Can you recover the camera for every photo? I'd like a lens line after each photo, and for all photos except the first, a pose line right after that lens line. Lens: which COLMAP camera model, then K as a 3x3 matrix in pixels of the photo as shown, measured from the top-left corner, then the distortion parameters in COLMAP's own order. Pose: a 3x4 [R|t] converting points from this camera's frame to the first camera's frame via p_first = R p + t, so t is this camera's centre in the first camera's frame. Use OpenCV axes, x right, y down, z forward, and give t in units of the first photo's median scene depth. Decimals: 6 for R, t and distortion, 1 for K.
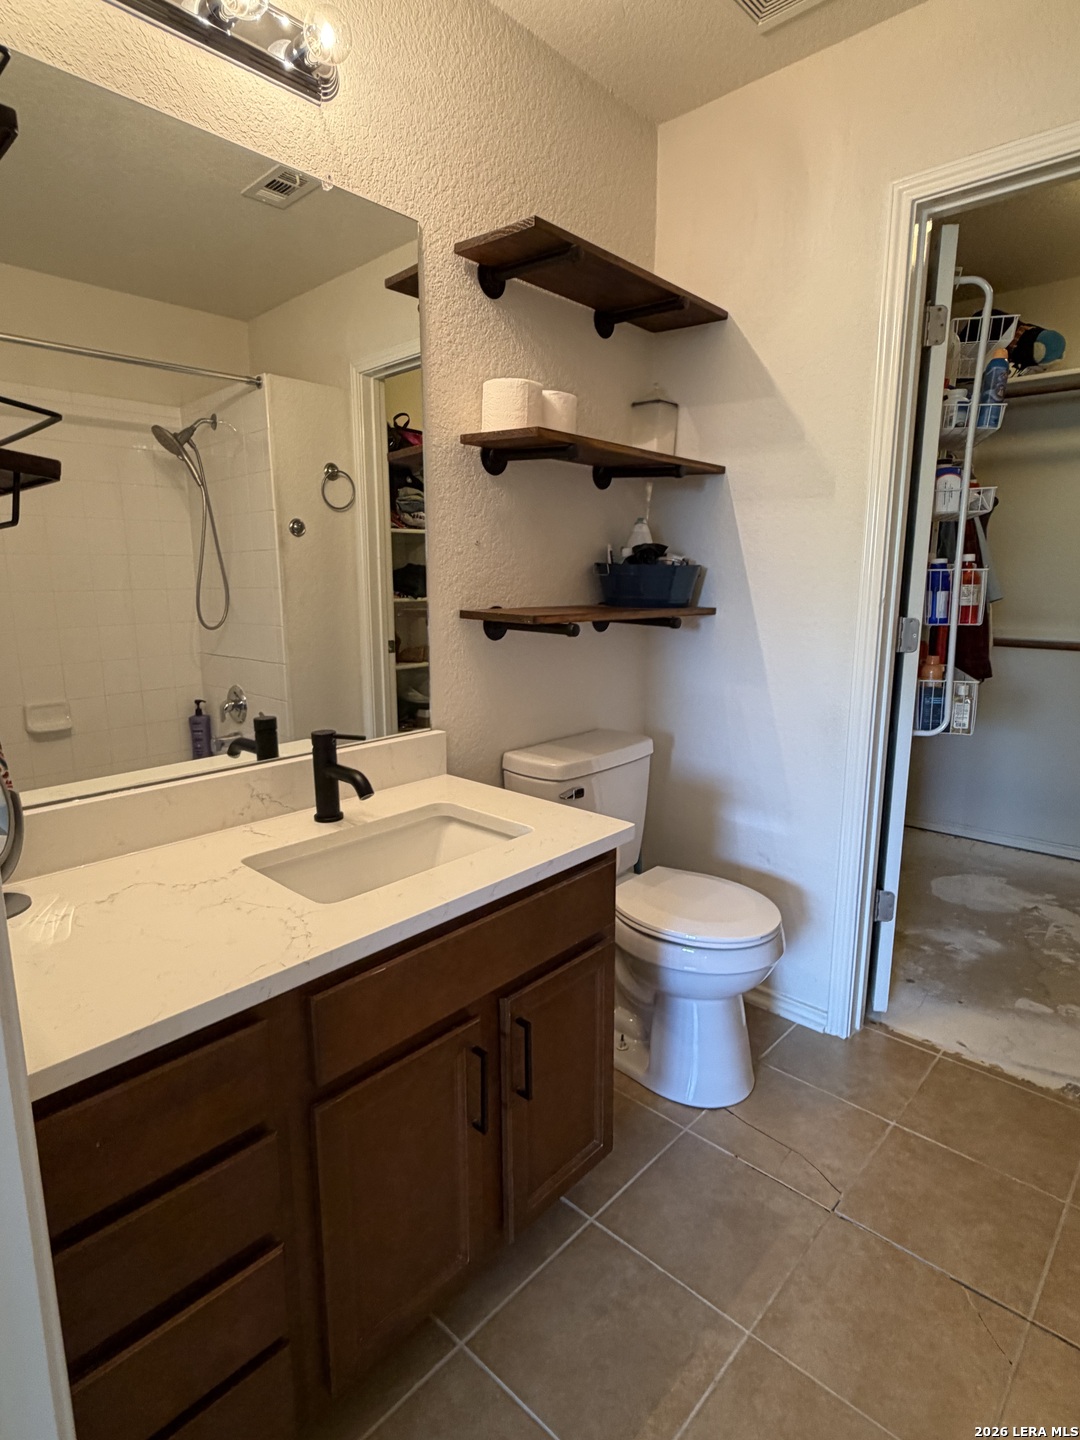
lens RADIAL K [[768.8, 0, 540.0], [0, 768.8, 720.0], [0, 0, 1]] dist [-0.003297, -0.001312]
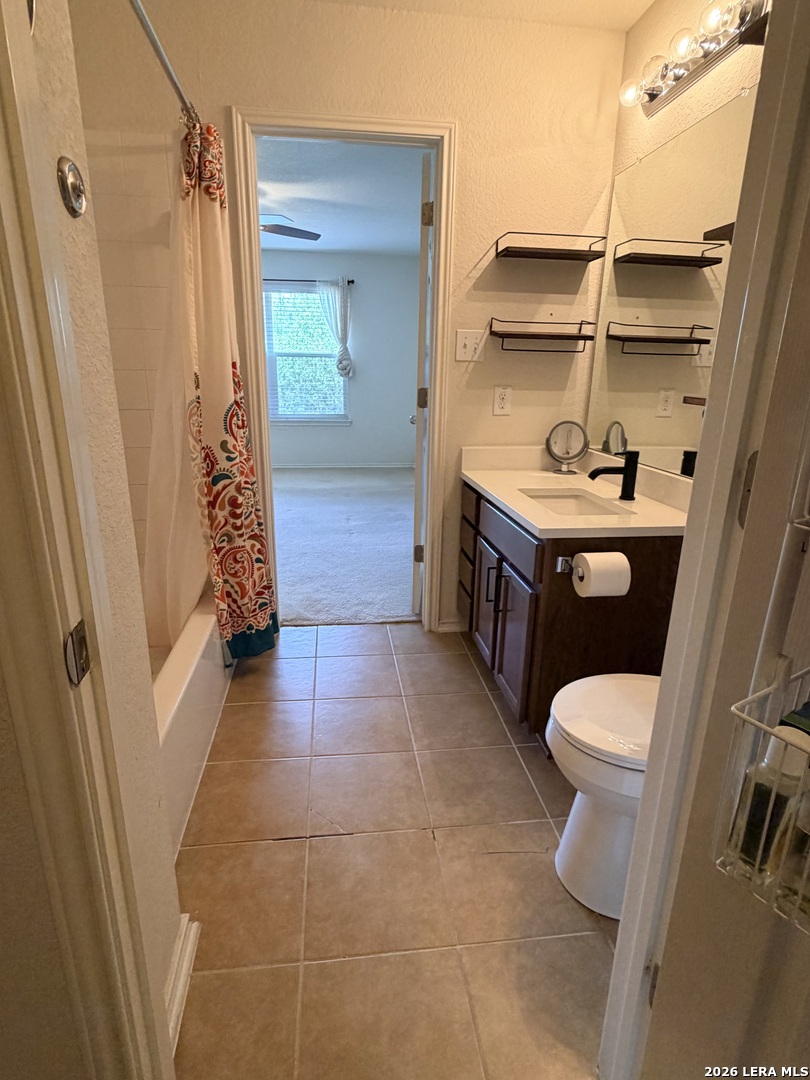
lens RADIAL K [[576.6, 0, 405.0], [0, 576.6, 540.0], [0, 0, 1]] dist [-0.003297, -0.001312]
pose [[-0.646075, 0.206694, -0.734755, 1.146298], [-0.153646, 0.907712, 0.390450, -0.257546], [0.747650, 0.365152, -0.554693, 1.442539]]
